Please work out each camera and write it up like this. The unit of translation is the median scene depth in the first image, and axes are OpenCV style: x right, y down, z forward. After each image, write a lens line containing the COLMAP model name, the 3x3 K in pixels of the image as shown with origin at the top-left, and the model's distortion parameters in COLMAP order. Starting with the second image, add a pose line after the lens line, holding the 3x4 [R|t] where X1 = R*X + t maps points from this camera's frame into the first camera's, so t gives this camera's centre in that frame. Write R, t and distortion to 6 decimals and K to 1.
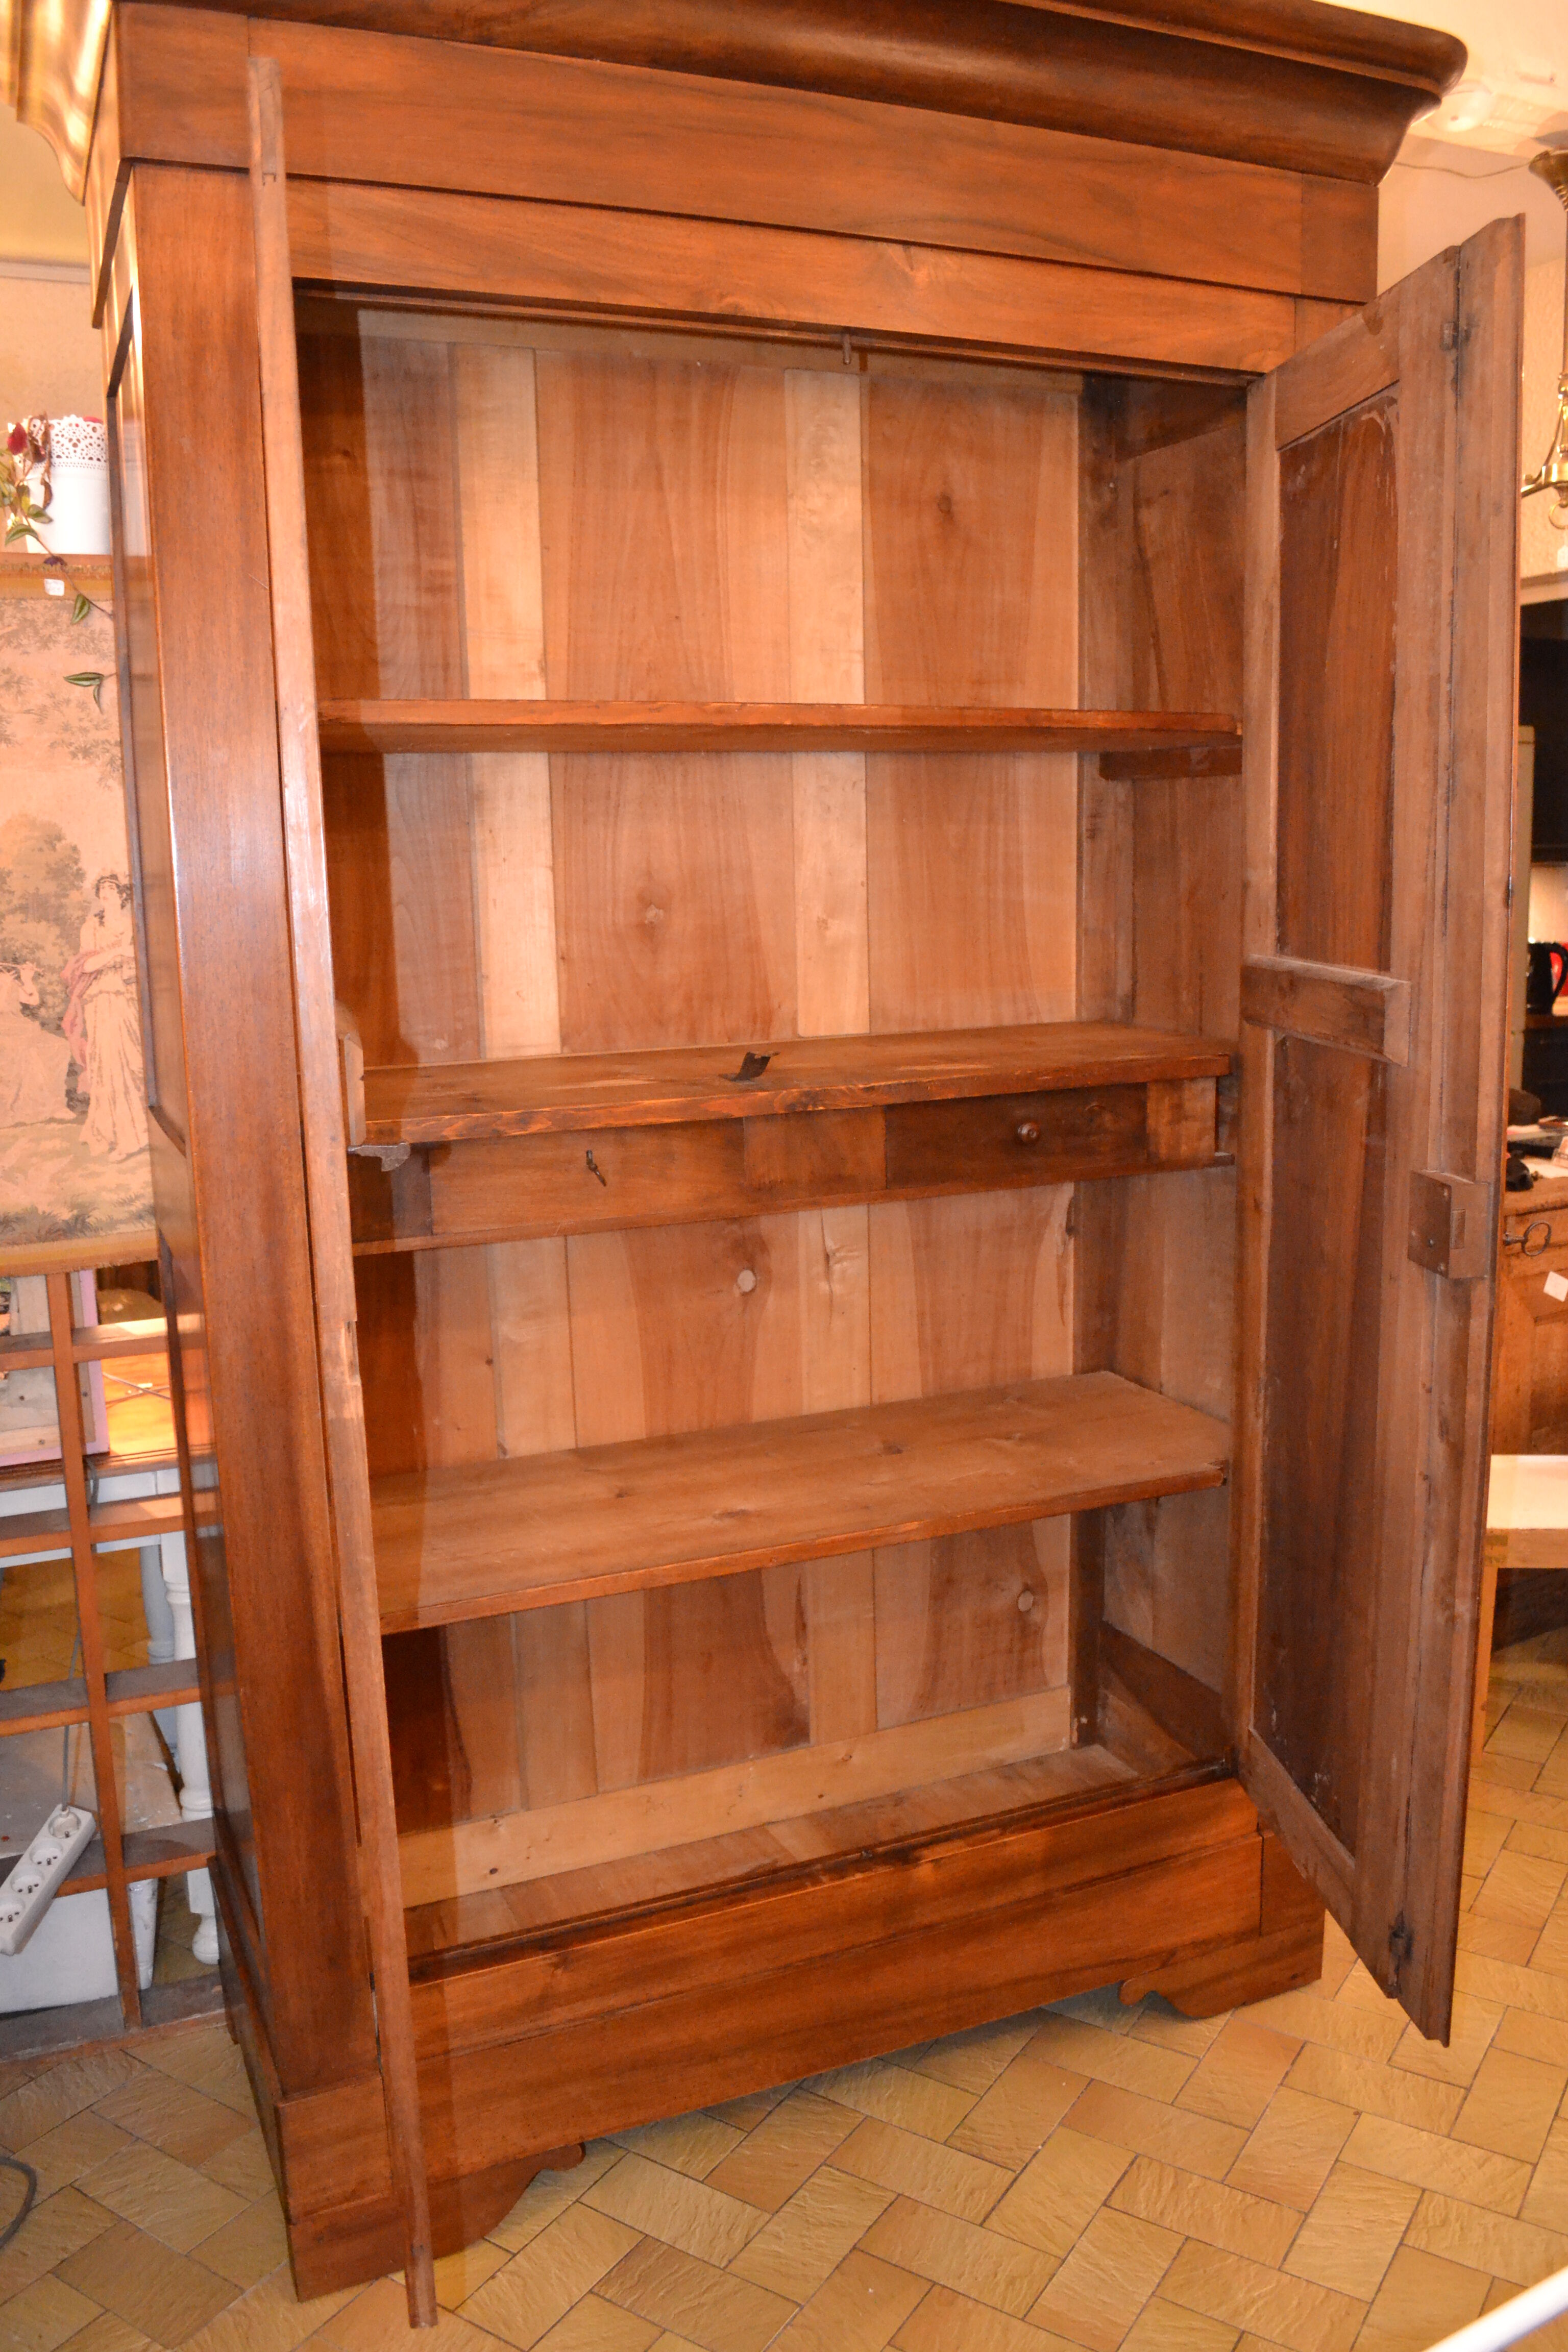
lens RADIAL K [[1859.9, 0, 789.1], [0, 1859.9, 1183.3], [0, 0, 1]] dist [-0.080645, 0.010934]
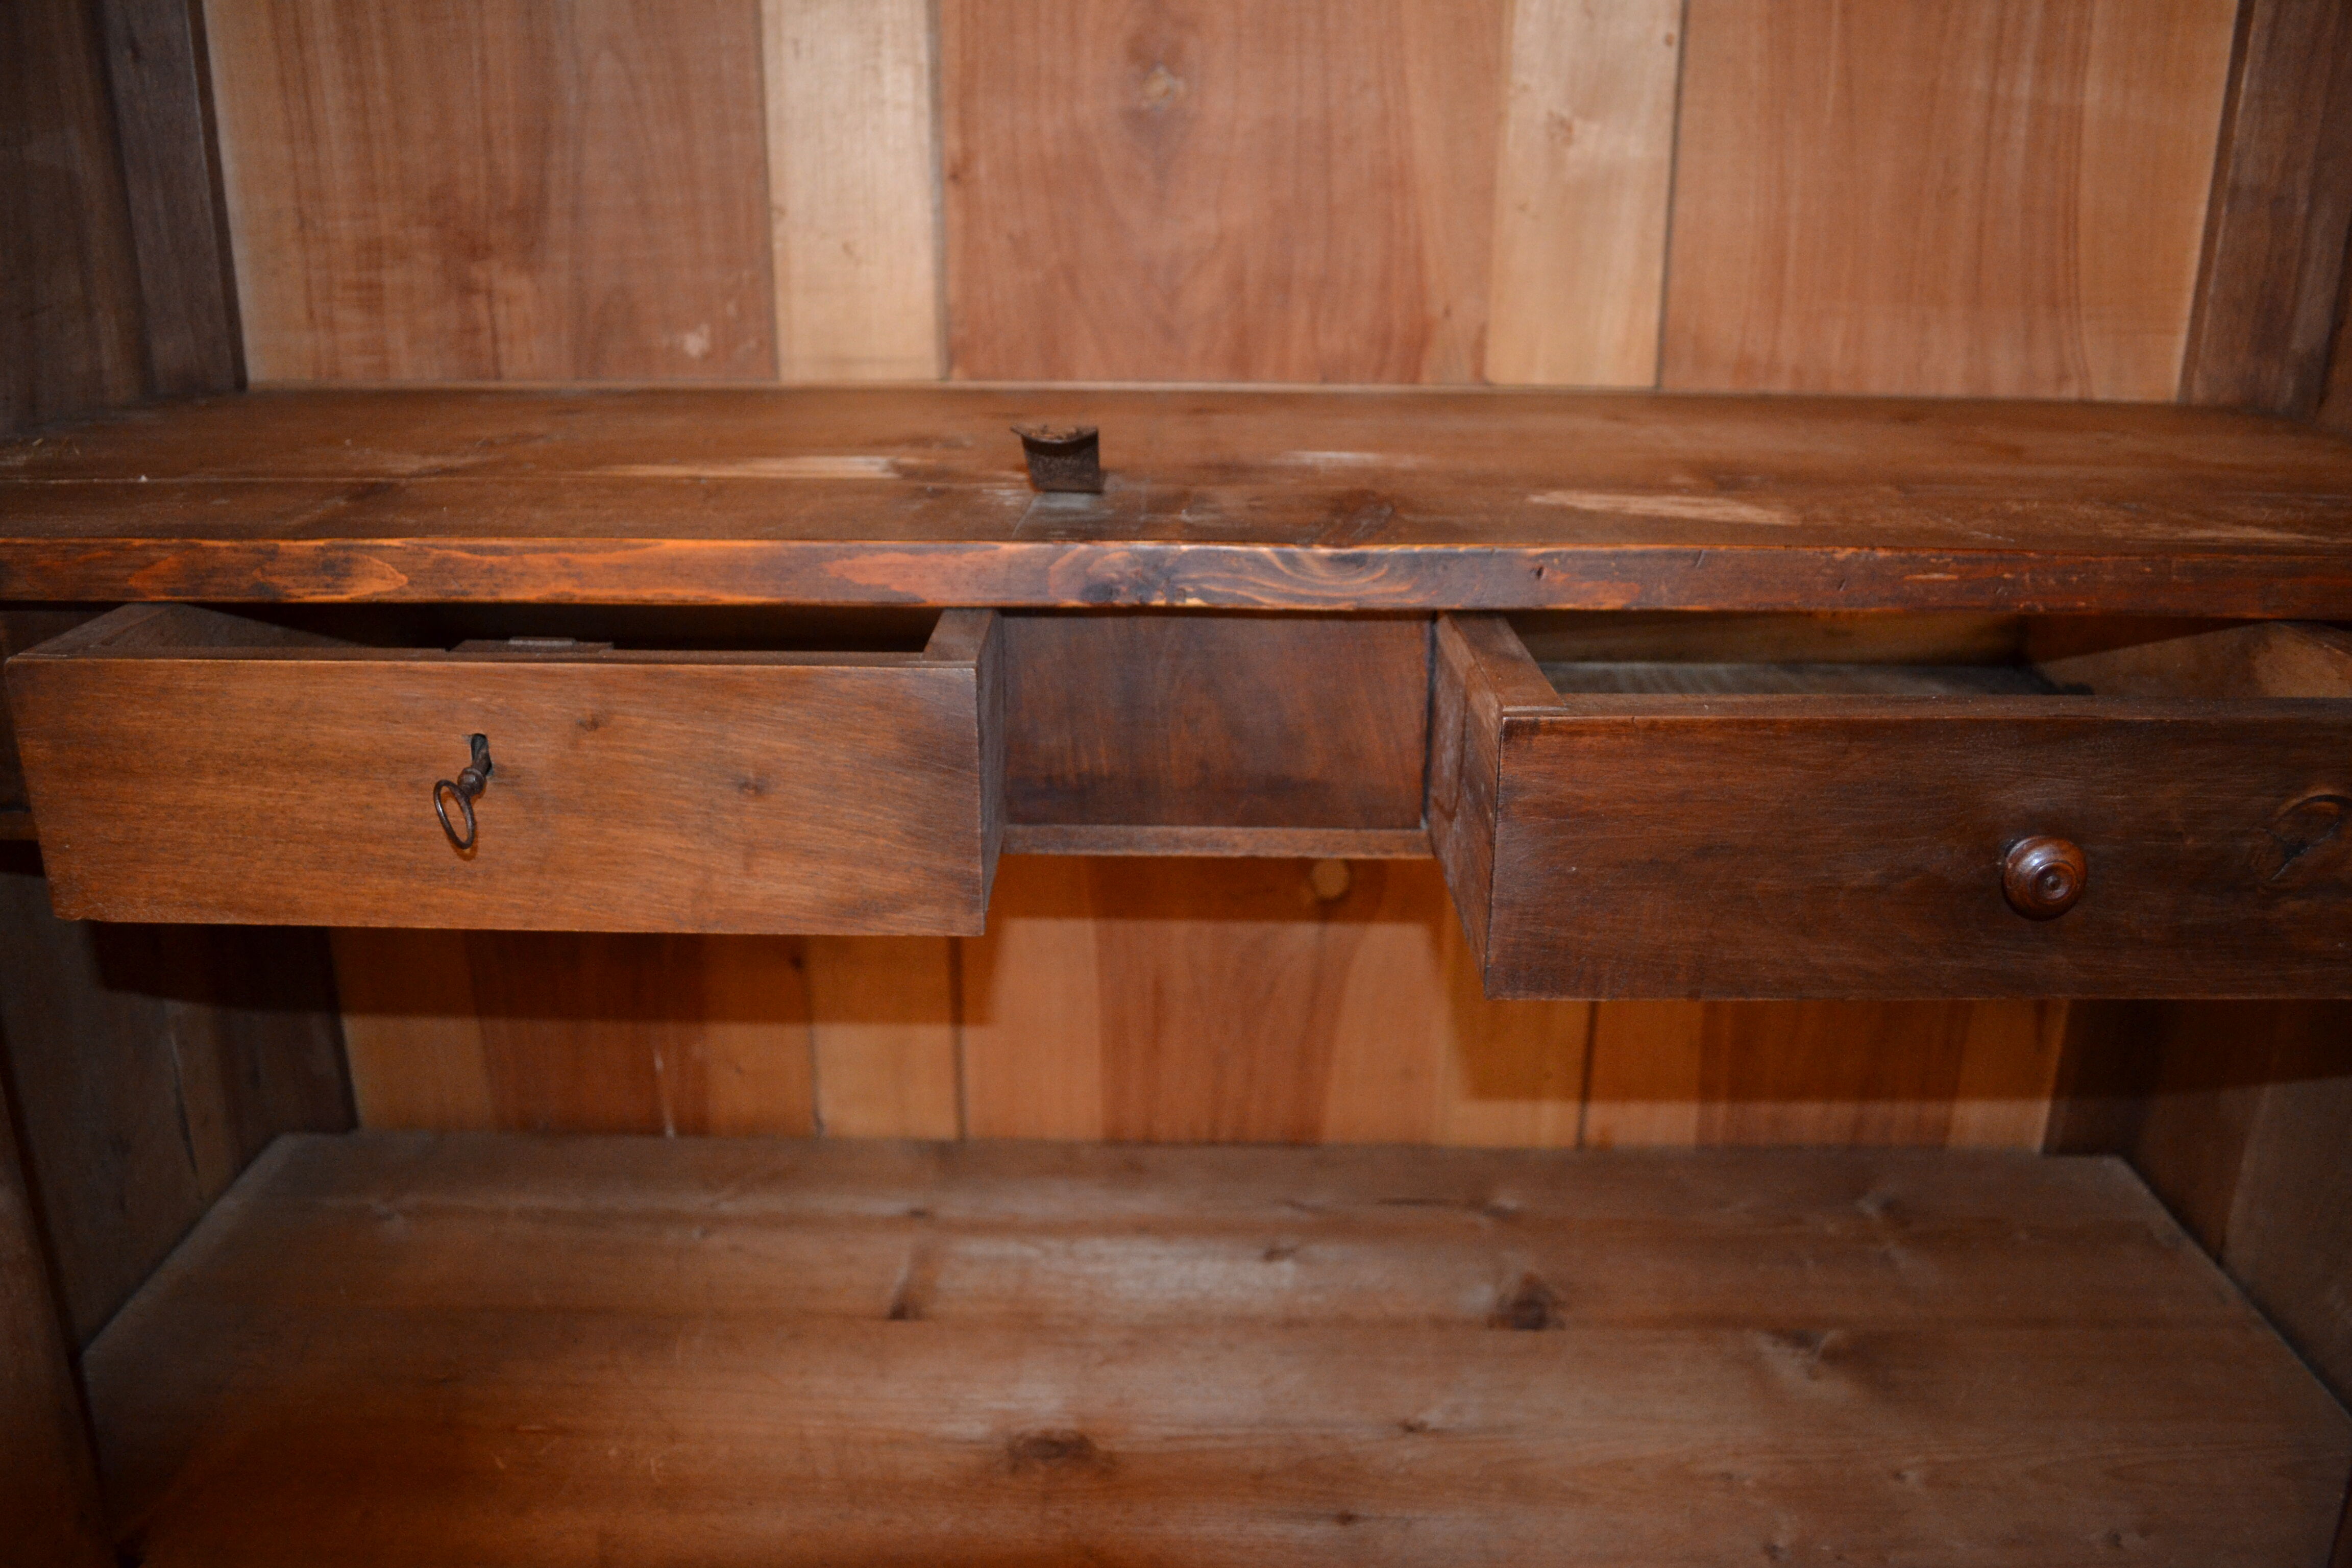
lens RADIAL K [[1859.9, 0, 1174.0], [0, 1859.9, 776.6], [0, 0, 1]] dist [-0.080645, 0.010934]
pose [[0.911805, 0.159238, -0.378490, 0.133231], [-0.099001, 0.979805, 0.173726, -0.060362], [0.398510, -0.120933, 0.909156, 0.591758]]
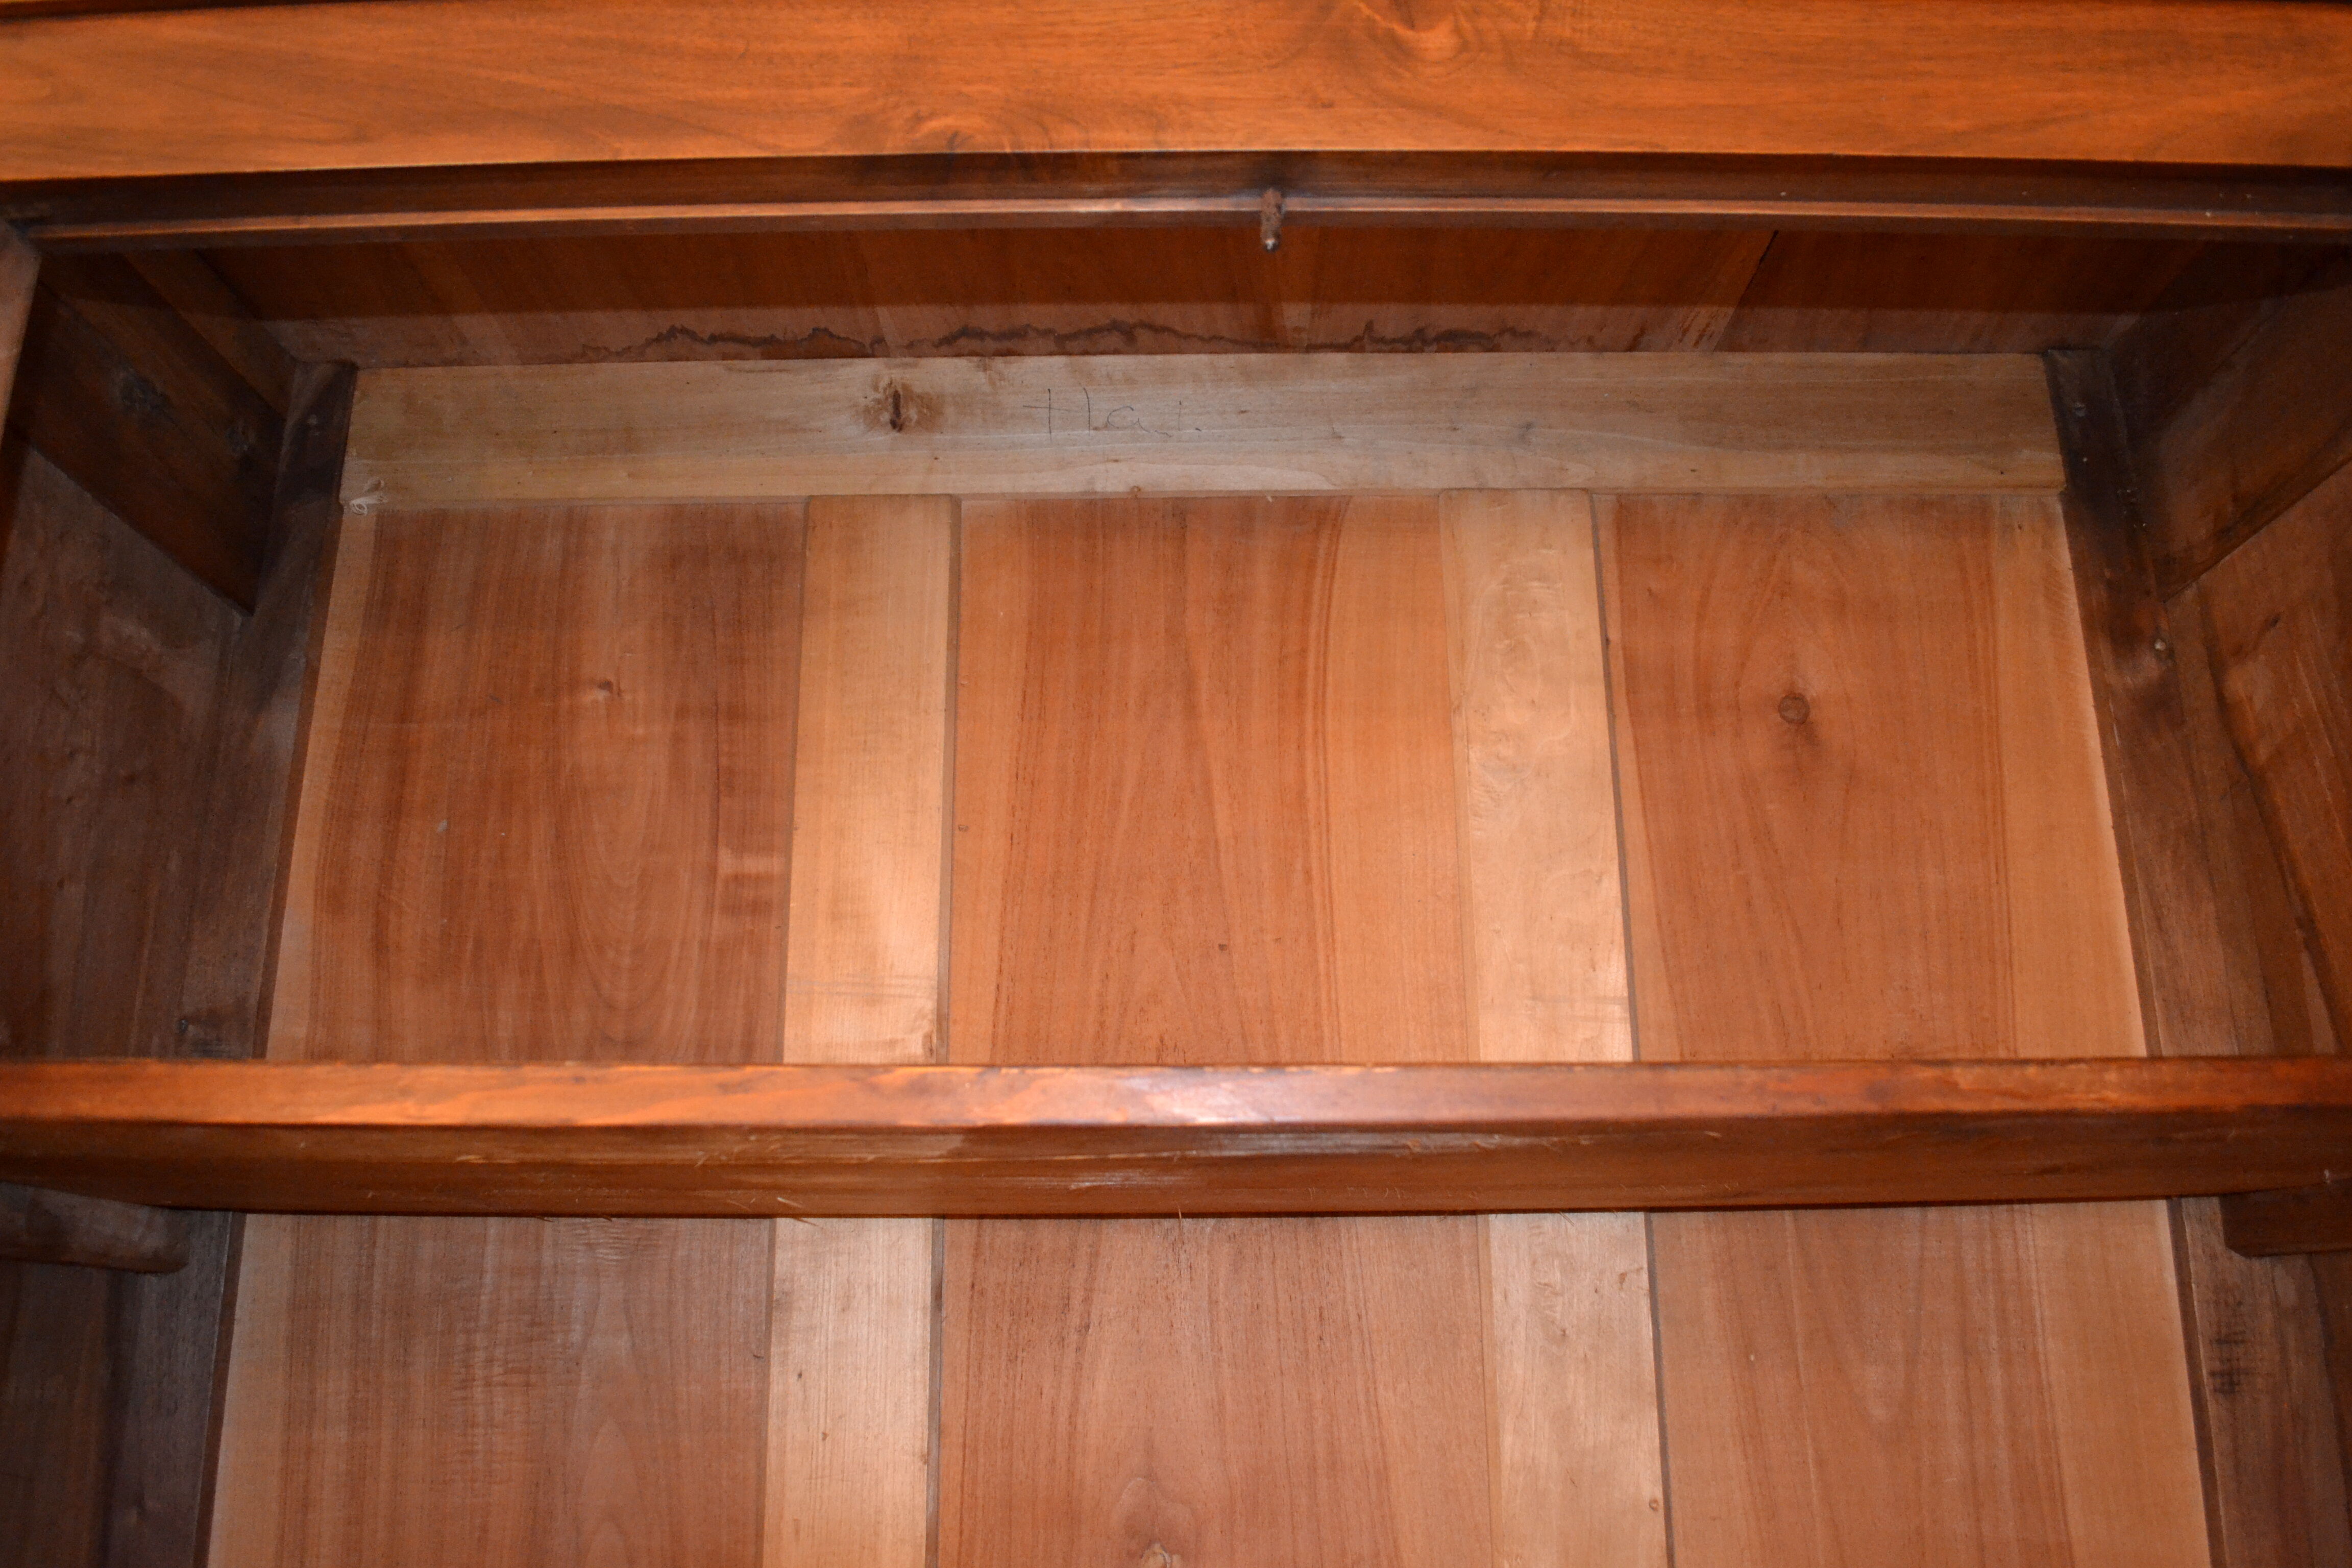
lens RADIAL K [[1859.9, 0, 1185.6], [0, 1859.9, 781.9], [0, 0, 1]] dist [-0.080645, 0.010934]
pose [[0.917073, -0.102650, -0.385279, 0.132913], [-0.083682, 0.895218, -0.437700, -0.125438], [0.389839, 0.433644, 0.812391, 0.572672]]
